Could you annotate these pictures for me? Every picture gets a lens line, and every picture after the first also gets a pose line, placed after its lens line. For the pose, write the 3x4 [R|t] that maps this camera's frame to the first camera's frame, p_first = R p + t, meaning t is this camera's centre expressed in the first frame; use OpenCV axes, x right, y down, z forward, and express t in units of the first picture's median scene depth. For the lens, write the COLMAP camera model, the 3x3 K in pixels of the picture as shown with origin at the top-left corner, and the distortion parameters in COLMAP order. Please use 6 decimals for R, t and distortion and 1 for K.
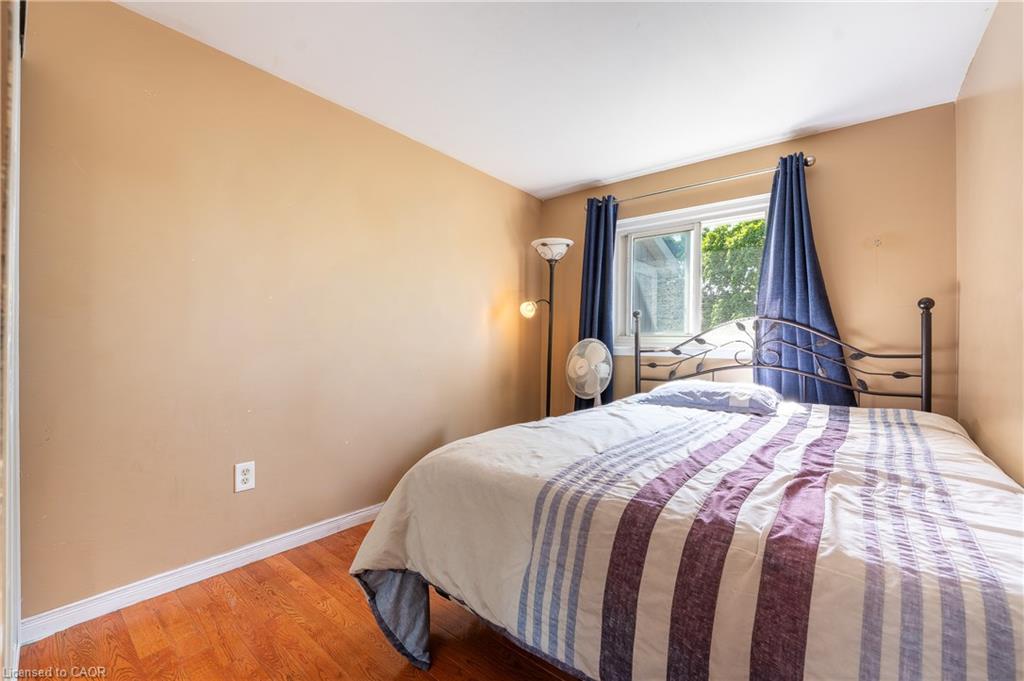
lens RADIAL K [[414.4, 0, 517.0], [0, 414.4, 339.2], [0, 0, 1]] dist [-0.021972, 0.000091]
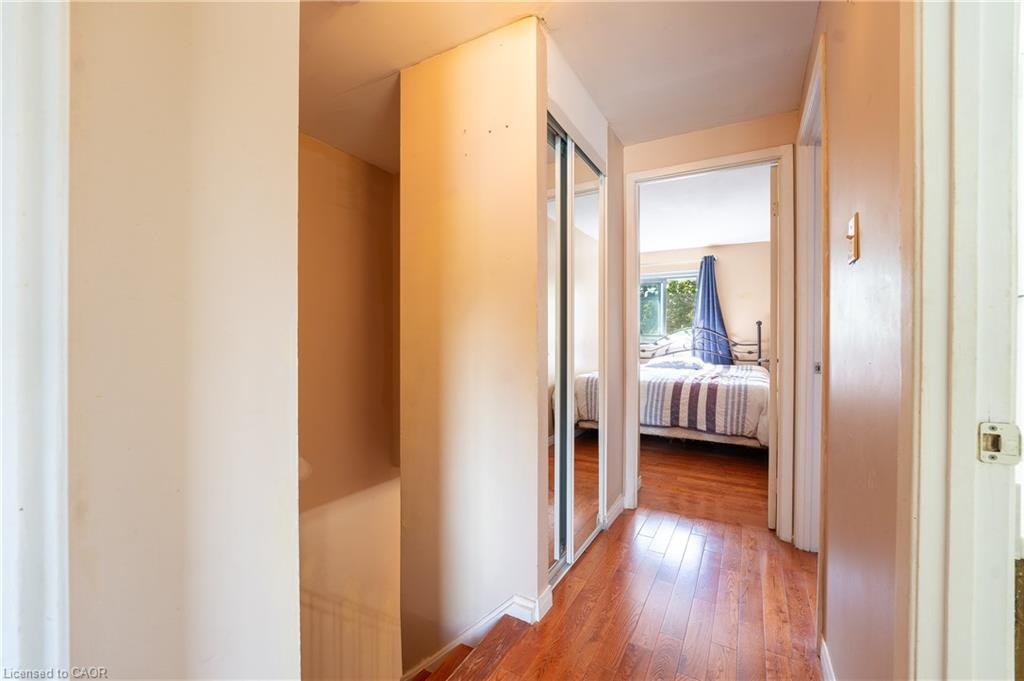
lens RADIAL K [[414.4, 0, 507.7], [0, 414.4, 341.6], [0, 0, 1]] dist [-0.021972, 0.000091]
pose [[0.987815, -0.012877, 0.155099, -0.838314], [0.009389, 0.999687, 0.023196, -0.045095], [-0.155349, -0.021457, 0.987627, -1.159280]]
